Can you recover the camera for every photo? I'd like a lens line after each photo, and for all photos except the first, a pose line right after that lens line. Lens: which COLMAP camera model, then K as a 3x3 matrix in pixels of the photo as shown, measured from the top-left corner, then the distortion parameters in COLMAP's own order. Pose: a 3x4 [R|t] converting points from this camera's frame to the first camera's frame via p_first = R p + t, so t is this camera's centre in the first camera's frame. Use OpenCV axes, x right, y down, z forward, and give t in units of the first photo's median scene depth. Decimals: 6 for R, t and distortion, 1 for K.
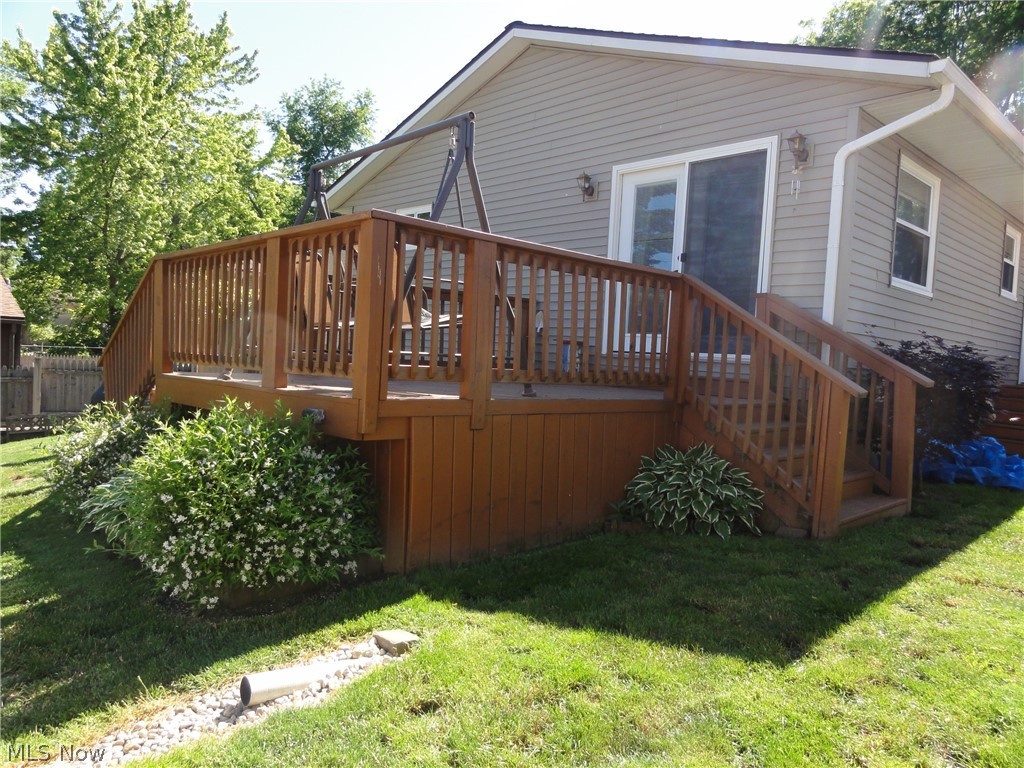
lens RADIAL K [[722.5, 0, 514.8], [0, 722.5, 388.4], [0, 0, 1]] dist [-0.006199, 0.010631]
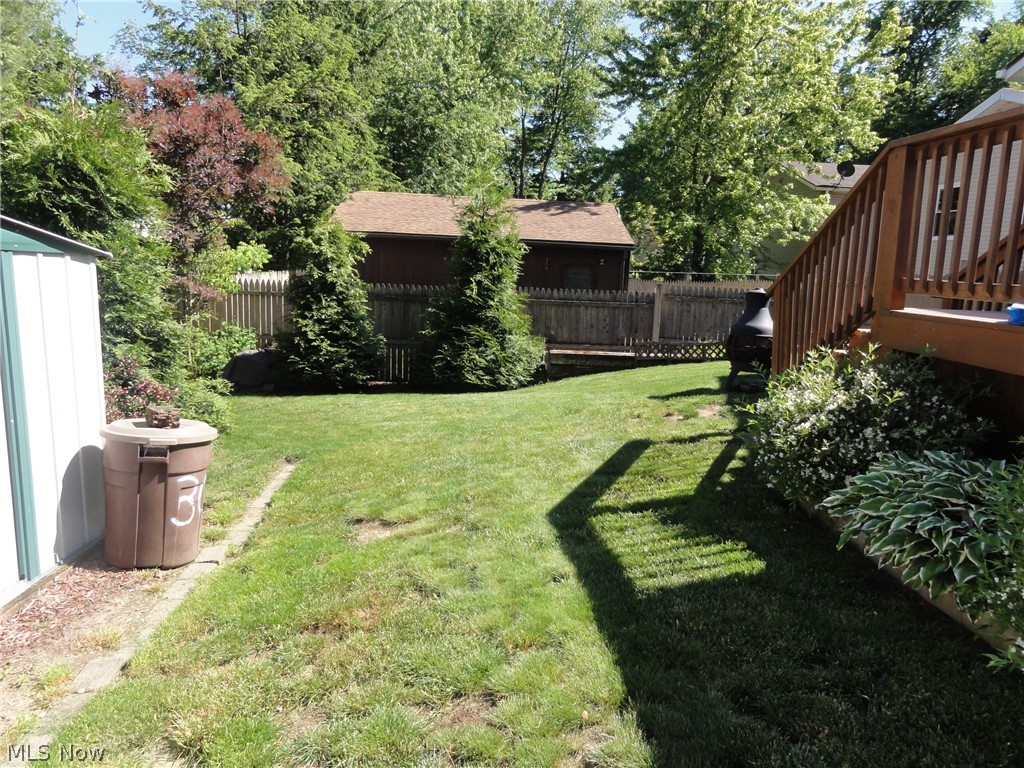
lens RADIAL K [[722.5, 0, 510.2], [0, 722.5, 383.3], [0, 0, 1]] dist [-0.006199, 0.010631]
pose [[0.752411, 0.096451, -0.651595, -0.151031], [-0.033395, 0.993535, 0.108503, -0.006838], [0.657847, -0.059879, 0.750767, 0.106895]]
